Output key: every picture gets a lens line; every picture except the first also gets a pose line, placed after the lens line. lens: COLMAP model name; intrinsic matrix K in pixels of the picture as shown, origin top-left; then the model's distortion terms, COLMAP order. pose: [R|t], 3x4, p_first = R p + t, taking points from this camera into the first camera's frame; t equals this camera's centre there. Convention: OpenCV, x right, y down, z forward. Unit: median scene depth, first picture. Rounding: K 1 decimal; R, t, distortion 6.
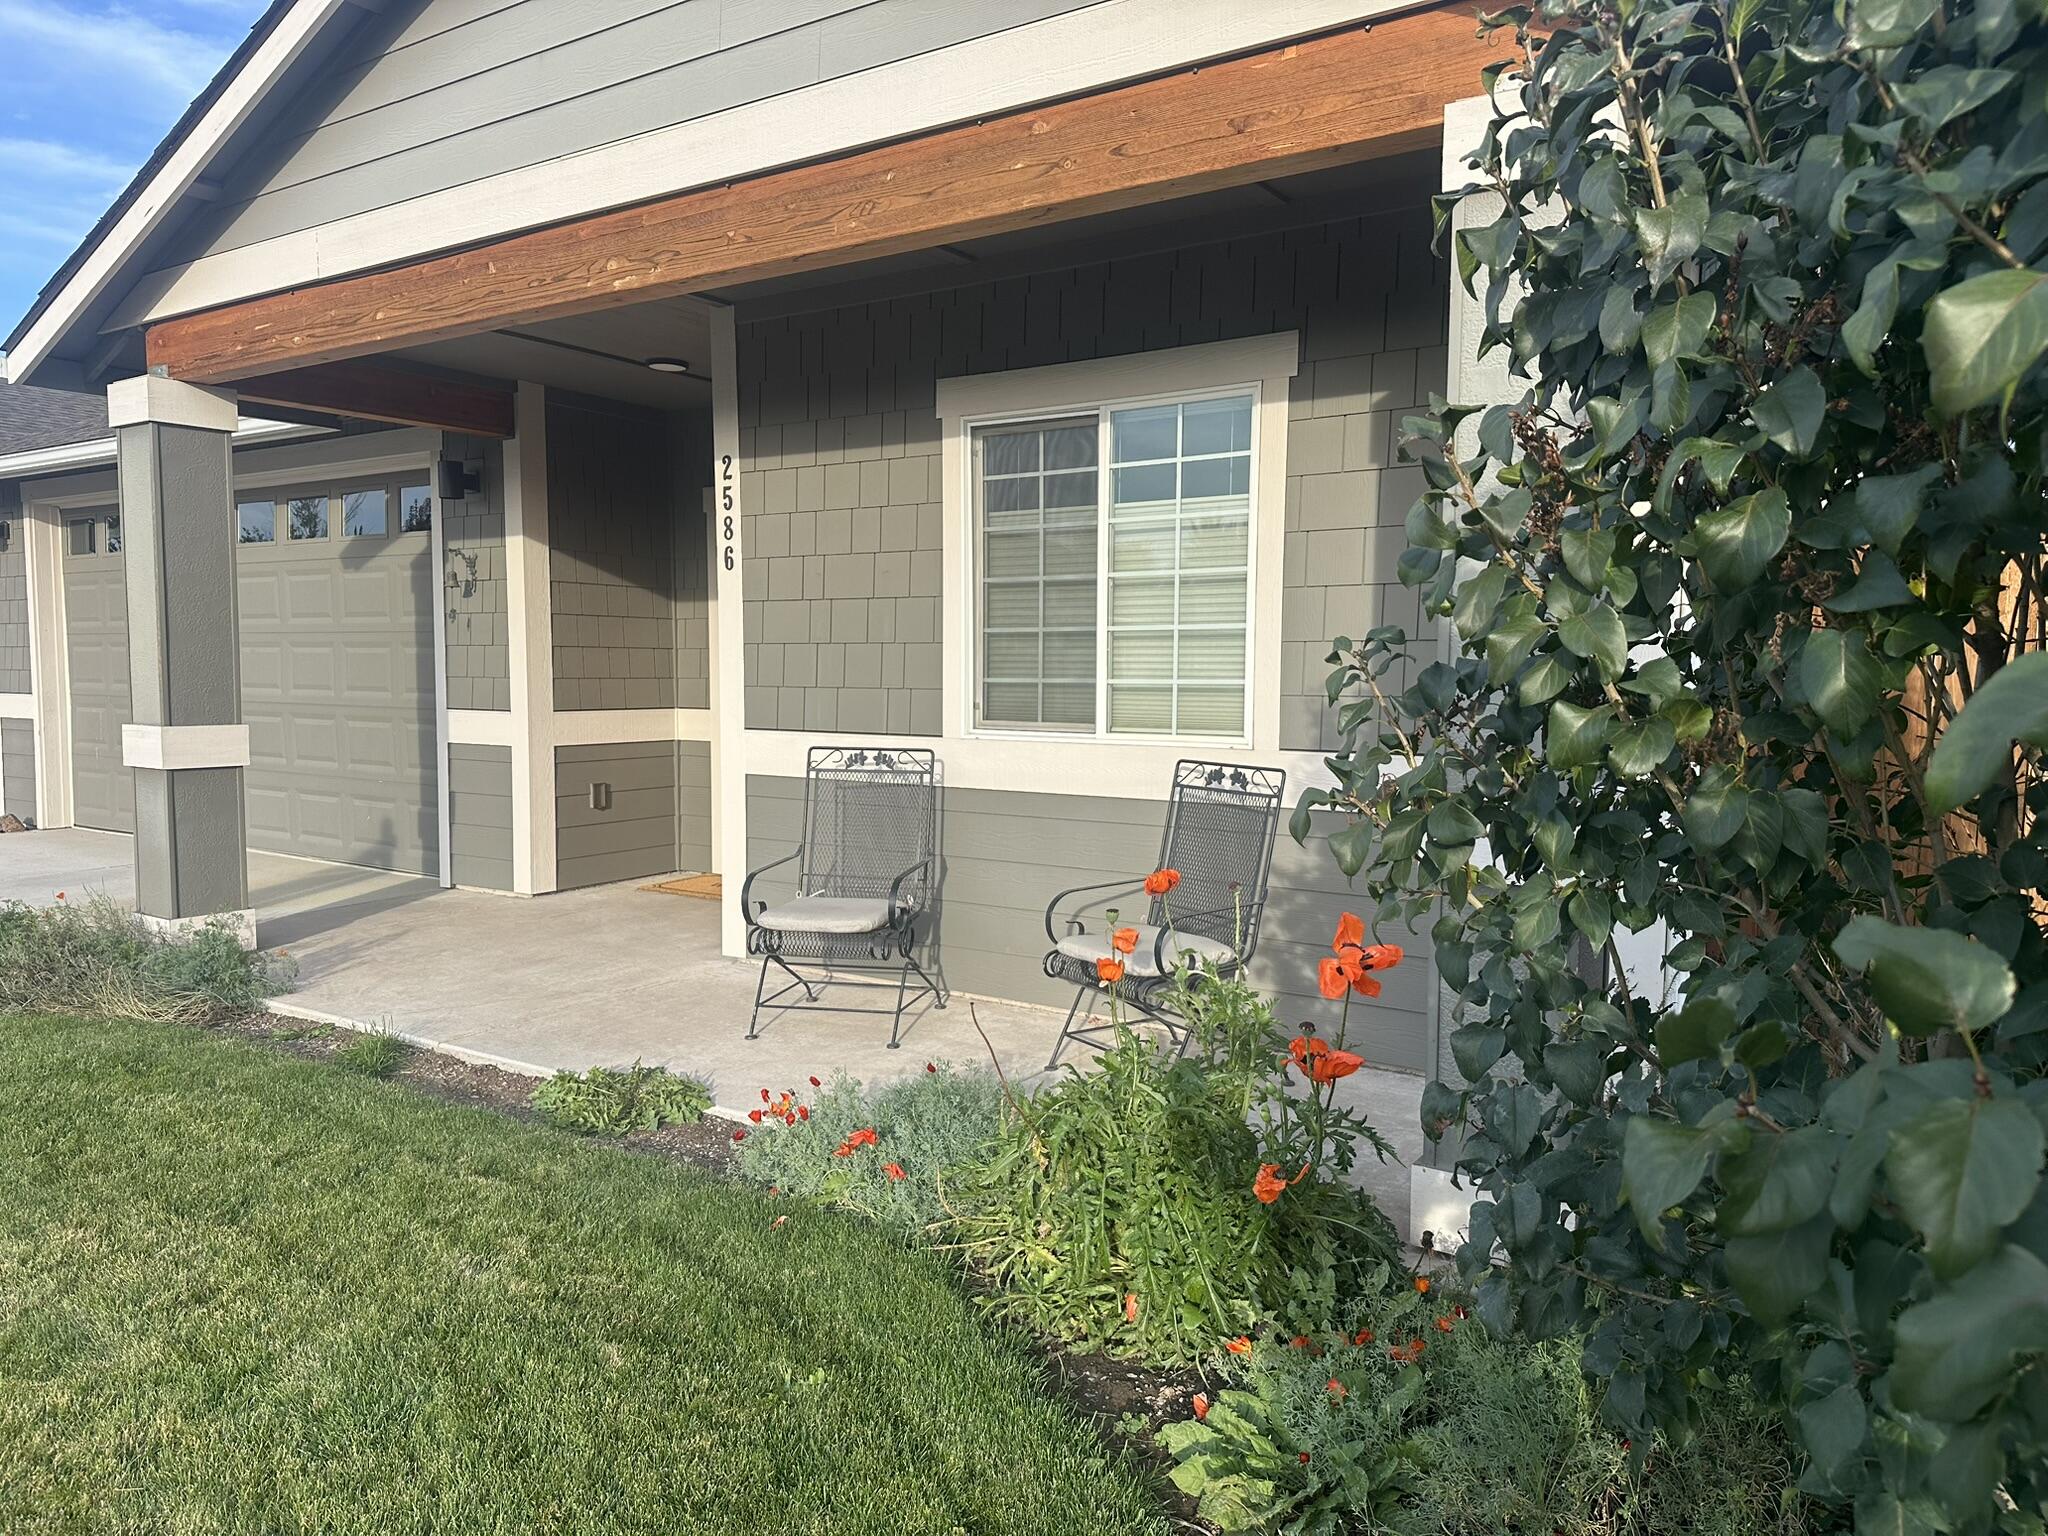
lens RADIAL K [[1424.1, 0, 1024.0], [0, 1424.1, 768.0], [0, 0, 1]] dist [0.003157, -0.004597]
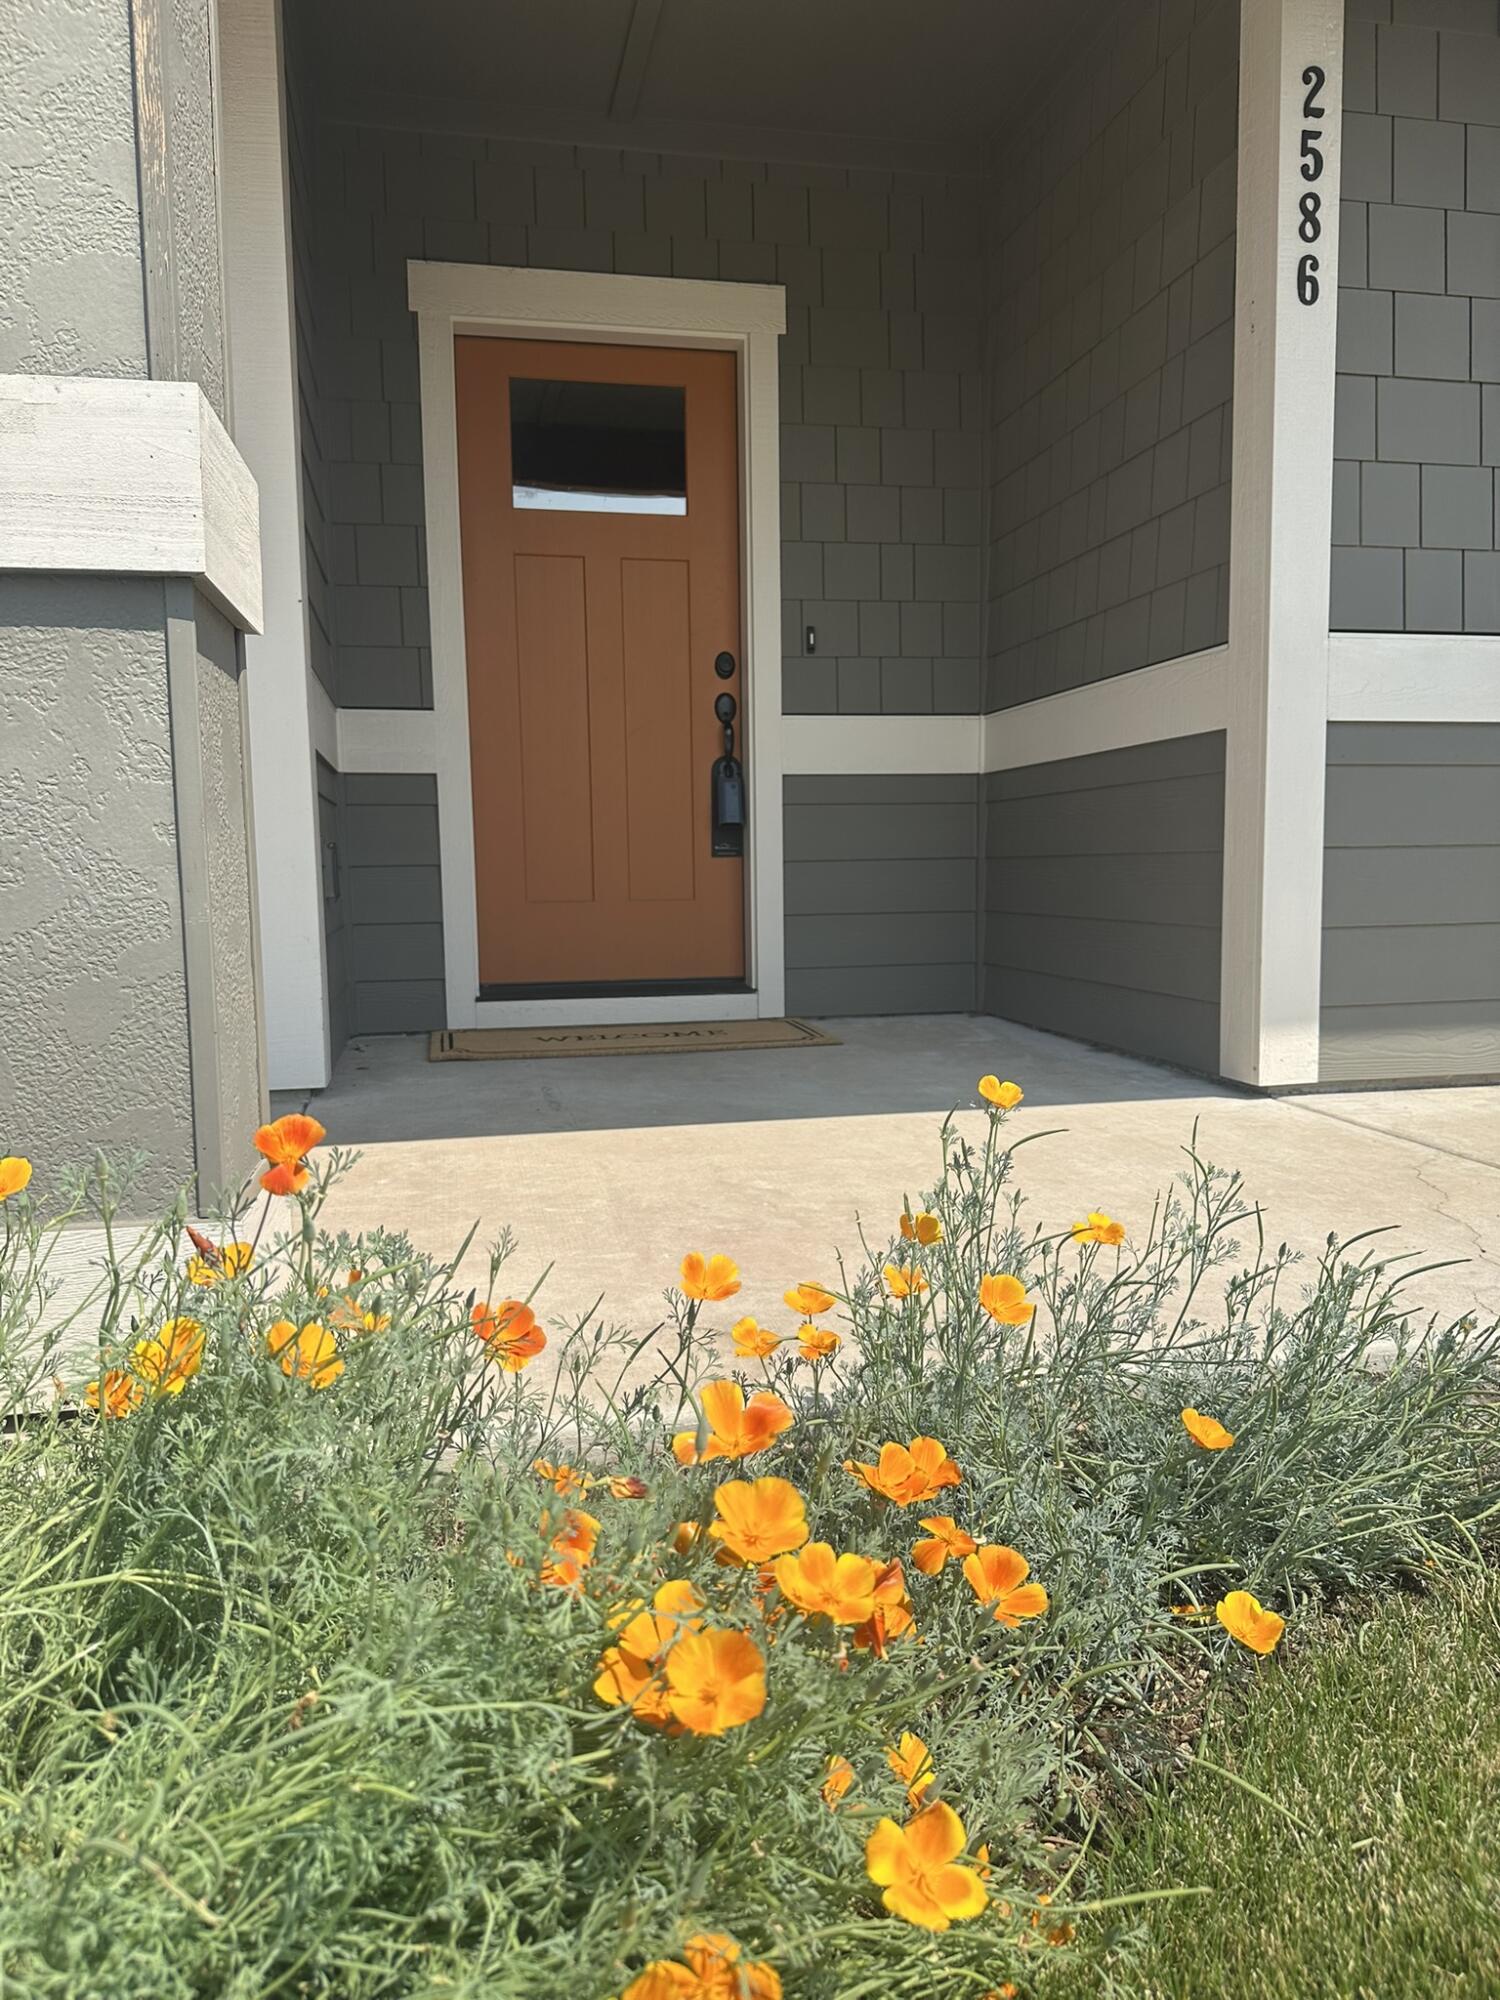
lens RADIAL K [[1390.7, 0, 750.0], [0, 1390.7, 1000.0], [0, 0, 1]] dist [0.003157, -0.004597]
pose [[0.707034, -0.077166, 0.702957, -0.714387], [0.066369, 0.996882, 0.042677, 0.070304], [-0.704058, 0.016480, 0.709951, 0.805984]]
